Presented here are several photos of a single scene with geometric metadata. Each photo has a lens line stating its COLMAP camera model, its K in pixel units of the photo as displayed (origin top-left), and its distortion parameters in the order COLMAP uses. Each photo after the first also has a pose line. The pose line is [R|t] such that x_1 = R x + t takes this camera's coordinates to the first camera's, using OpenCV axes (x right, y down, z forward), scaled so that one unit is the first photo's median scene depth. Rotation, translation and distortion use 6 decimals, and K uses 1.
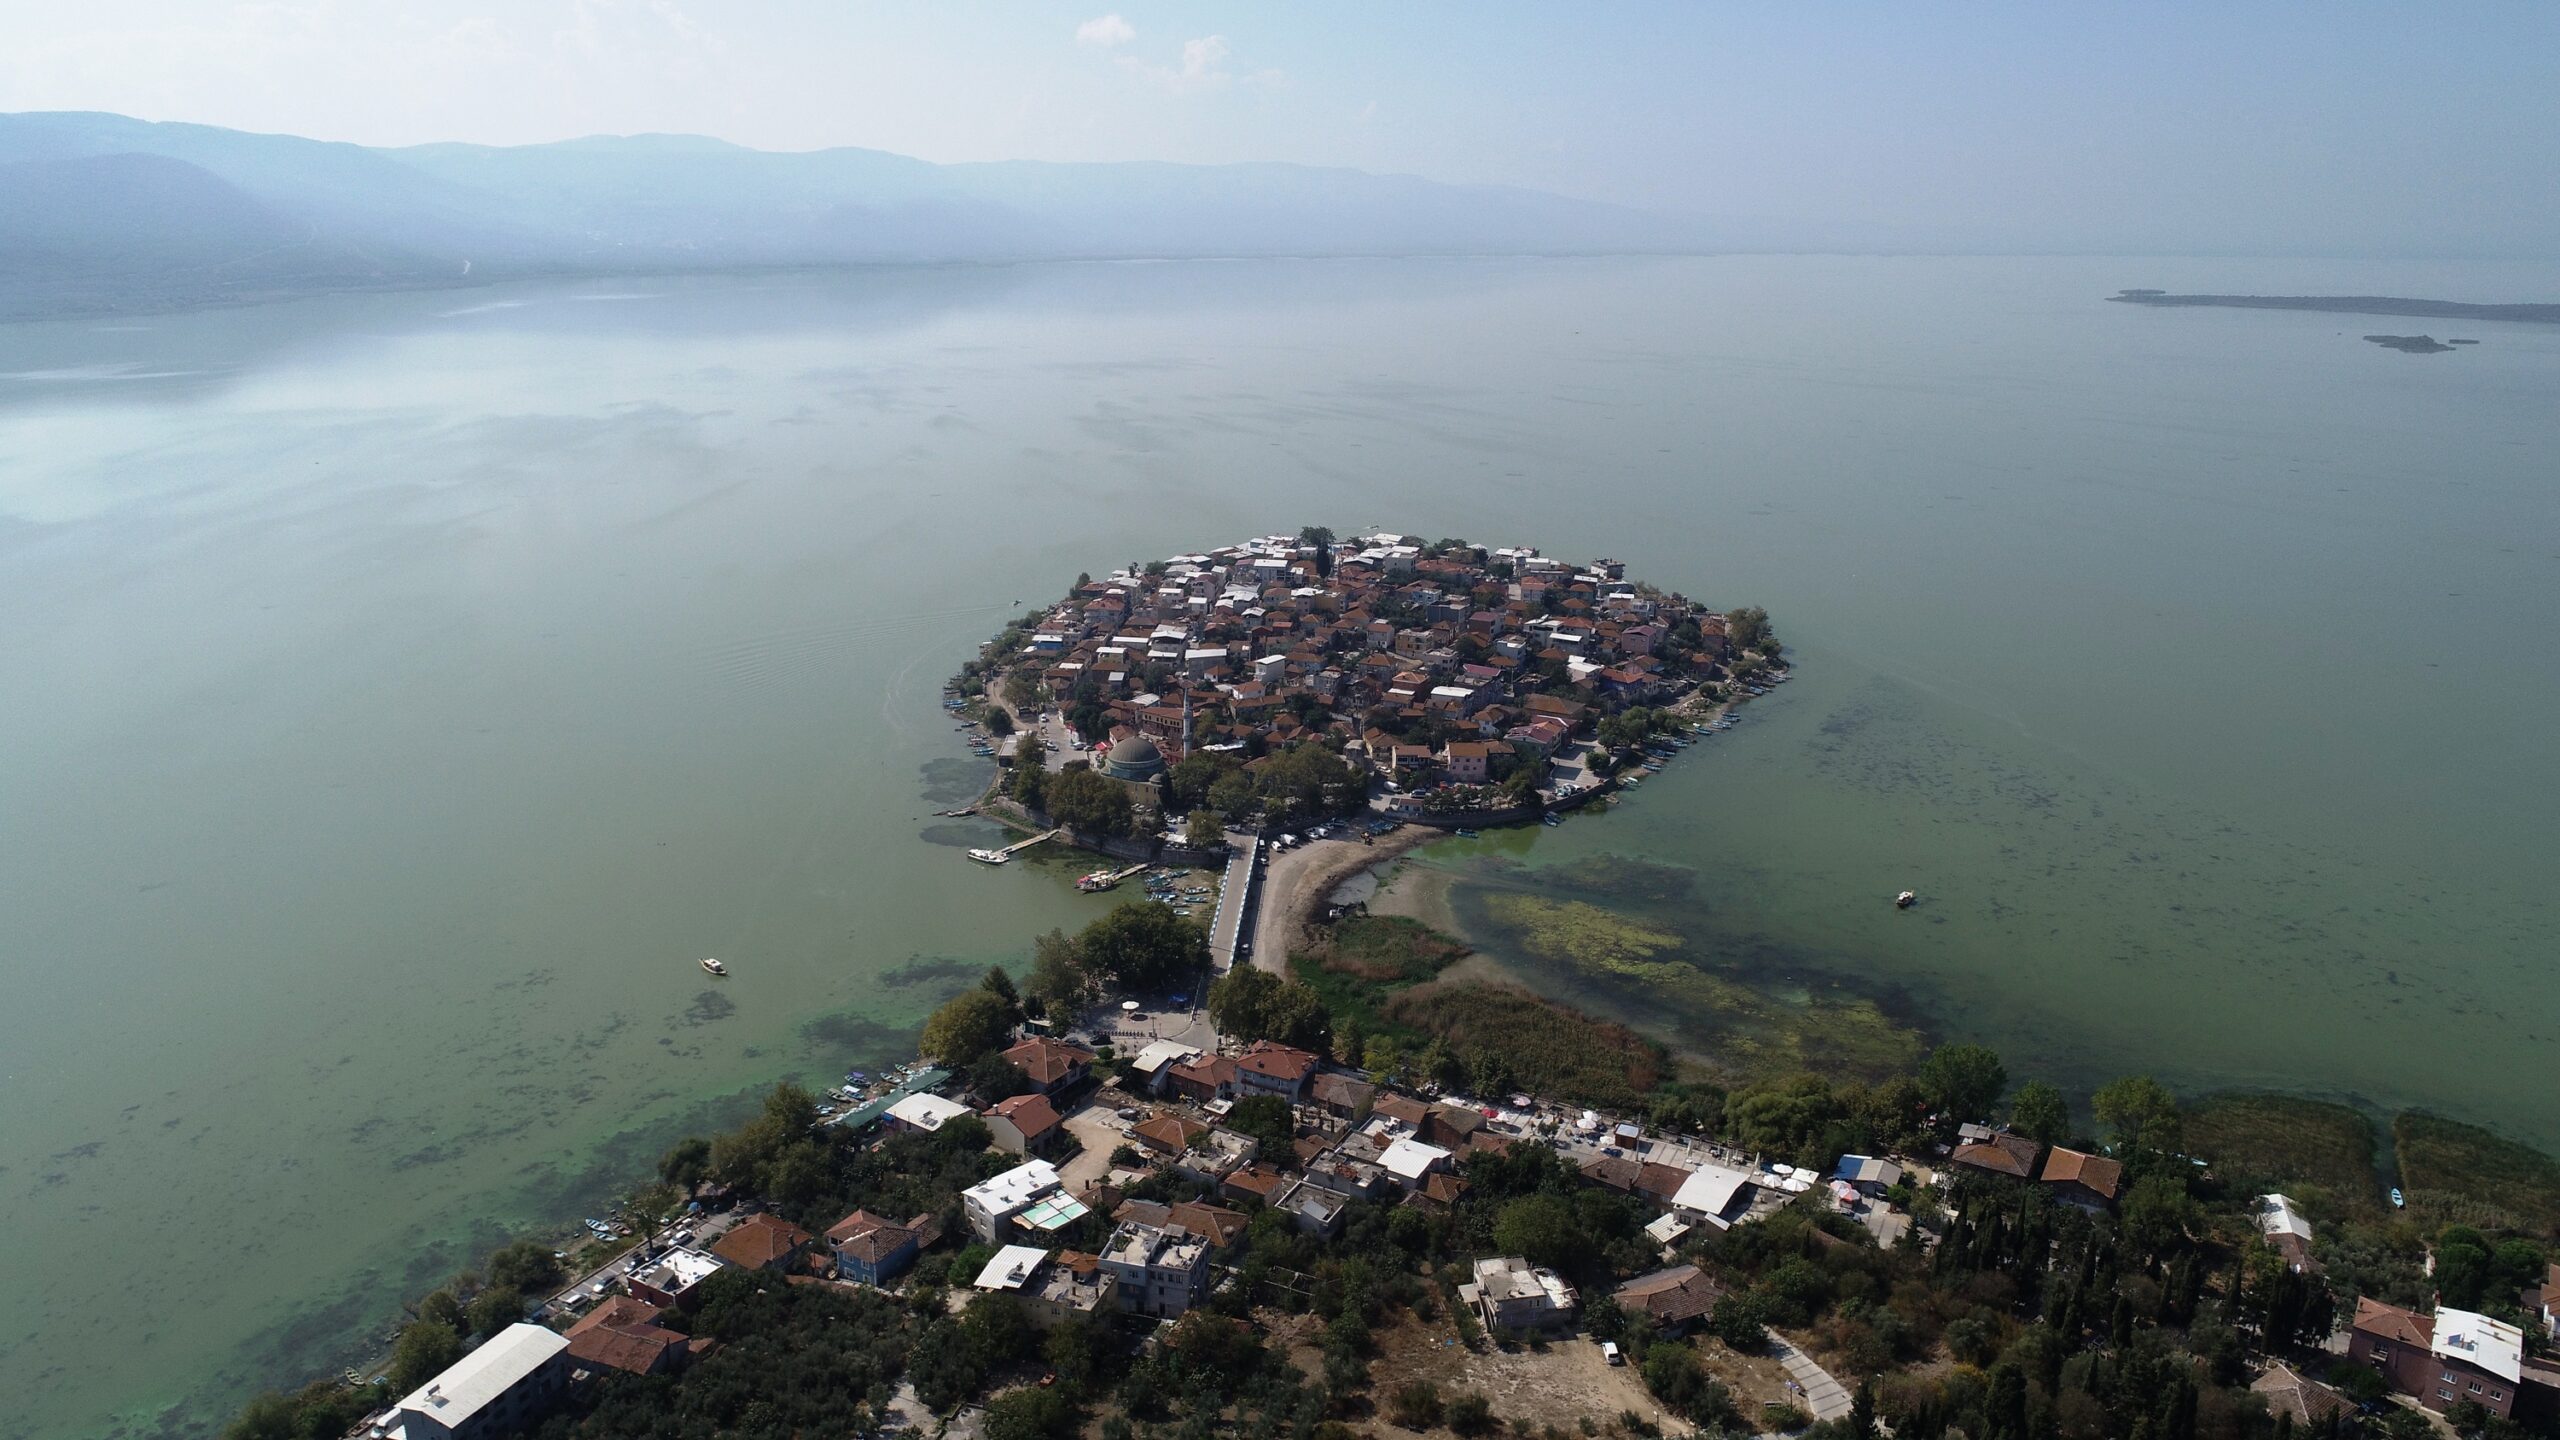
lens RADIAL K [[1708.6, 0, 1280.0], [0, 1708.6, 720.0], [0, 0, 1]] dist [0.004849, -0.001377]
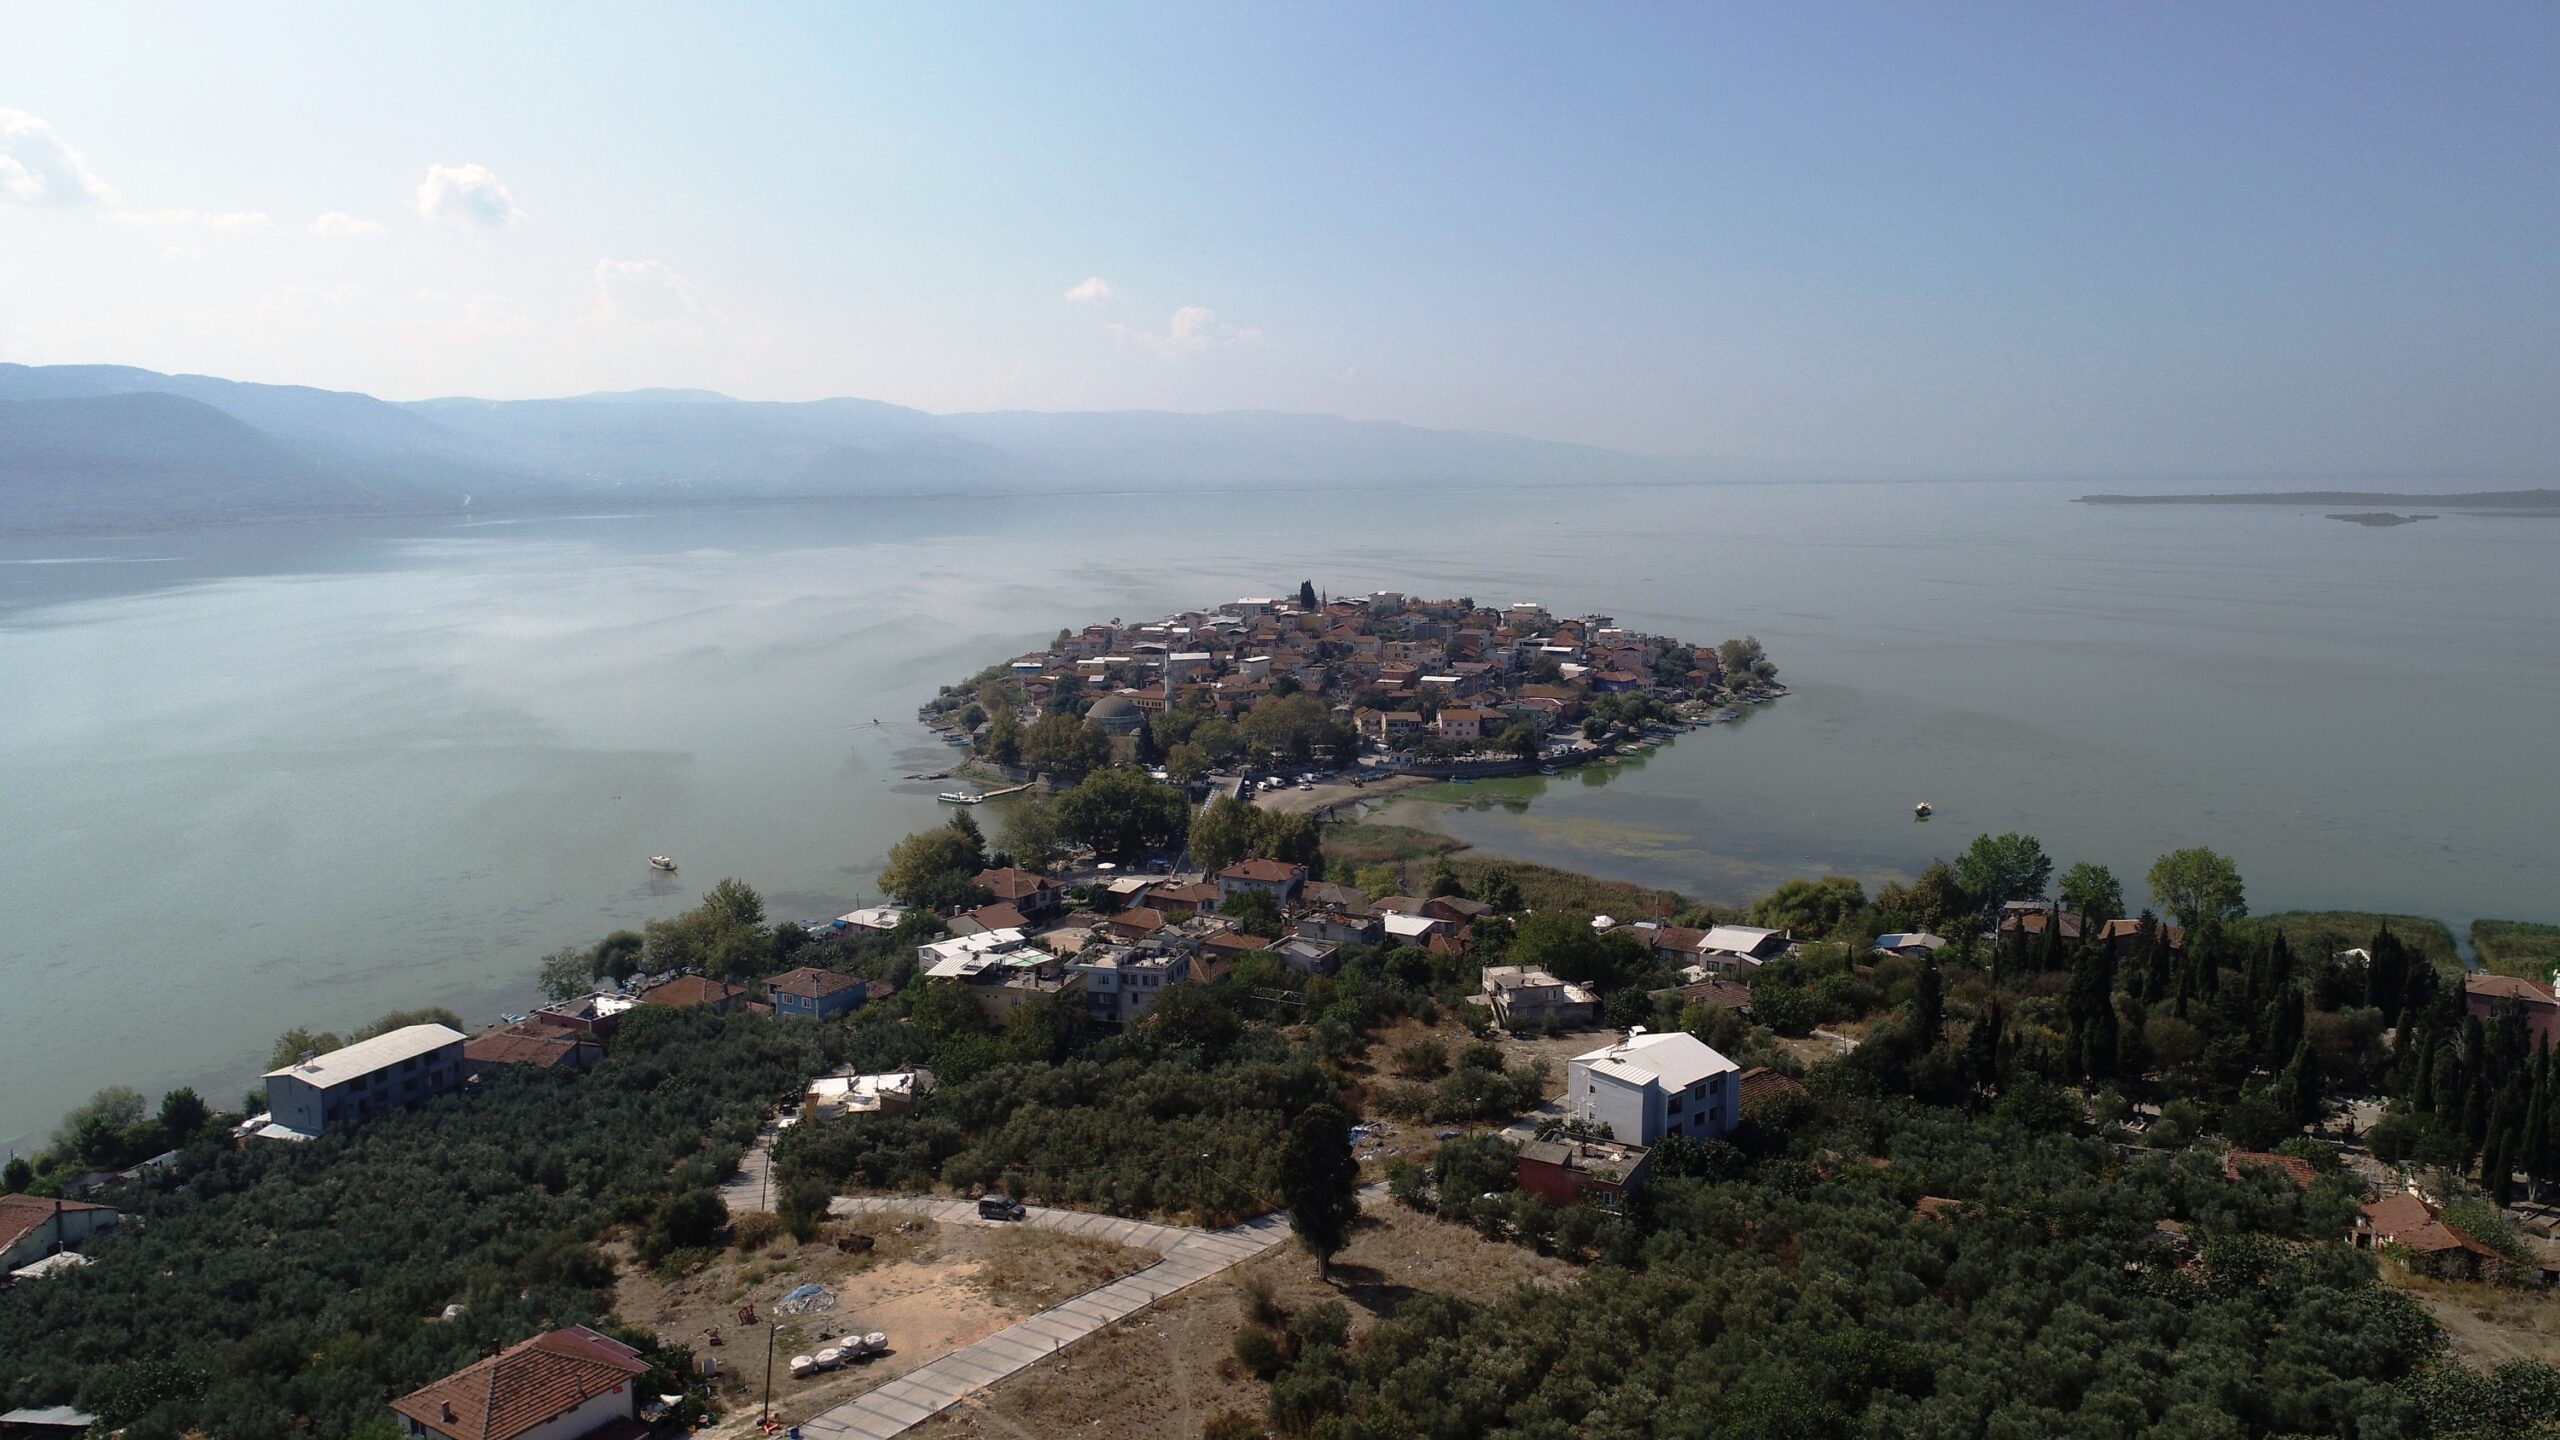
lens RADIAL K [[1708.6, 0, 1280.0], [0, 1708.6, 720.0], [0, 0, 1]] dist [0.004849, -0.001377]
pose [[0.999874, -0.013745, 0.007915, 0.000772], [0.014676, 0.991002, -0.133041, 0.156076], [-0.006015, 0.133140, 0.991079, 0.046614]]
